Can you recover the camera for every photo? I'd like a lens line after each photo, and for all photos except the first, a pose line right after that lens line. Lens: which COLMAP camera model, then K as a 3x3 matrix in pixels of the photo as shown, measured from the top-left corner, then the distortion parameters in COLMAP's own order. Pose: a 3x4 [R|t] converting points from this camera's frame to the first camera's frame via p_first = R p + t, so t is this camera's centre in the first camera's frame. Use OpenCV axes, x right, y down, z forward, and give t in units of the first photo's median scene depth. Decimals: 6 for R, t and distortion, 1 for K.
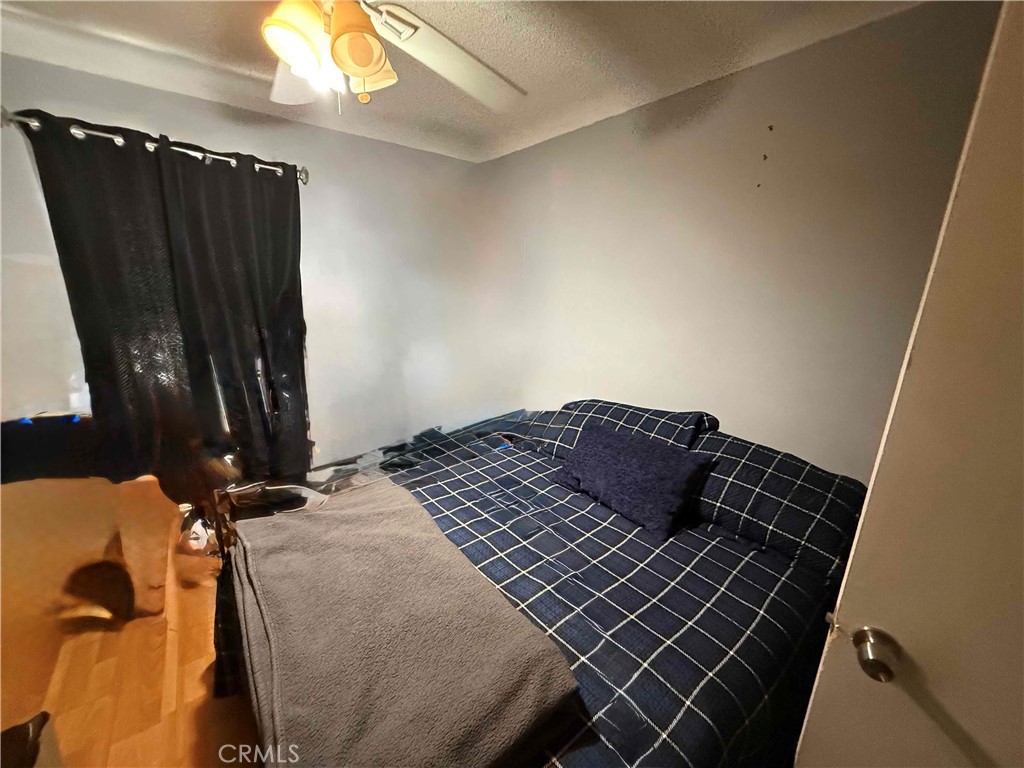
lens RADIAL K [[408.5, 0, 519.0], [0, 408.5, 377.7], [0, 0, 1]] dist [0.003197, 0.000216]
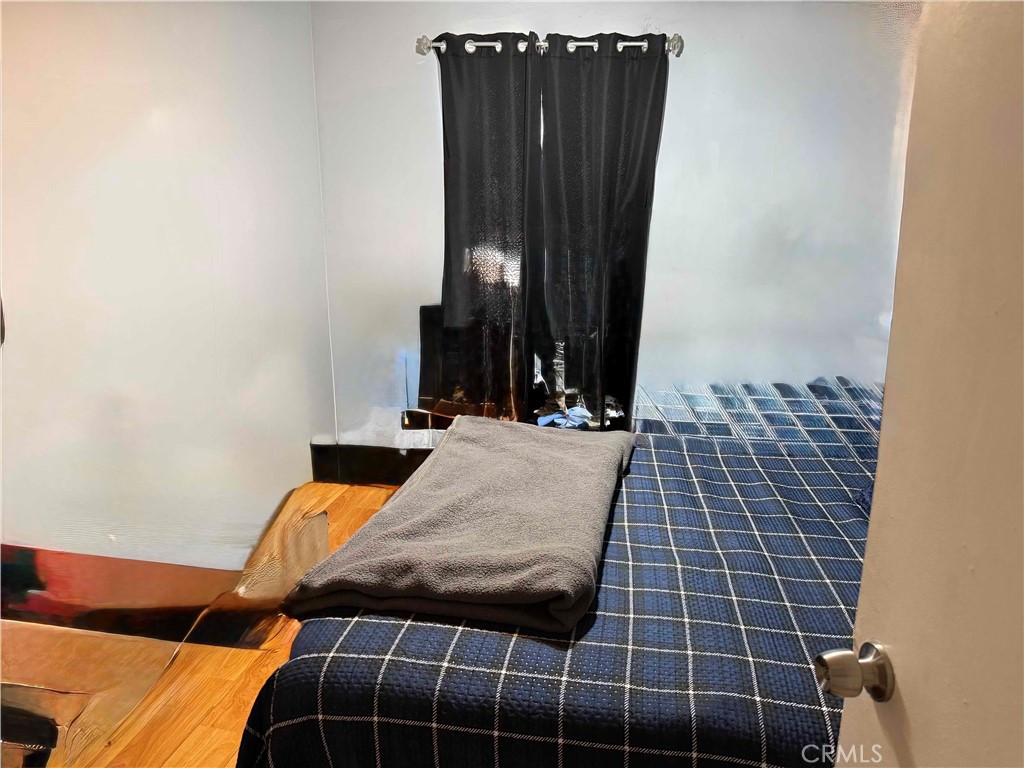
lens RADIAL K [[723.6, 0, 505.4], [0, 723.6, 388.2], [0, 0, 1]] dist [0.003322, -0.000538]
pose [[0.641197, 0.159329, -0.750654, 0.449892], [-0.169030, 0.983507, 0.064370, 0.105102], [0.748529, 0.085610, 0.657553, -0.049490]]
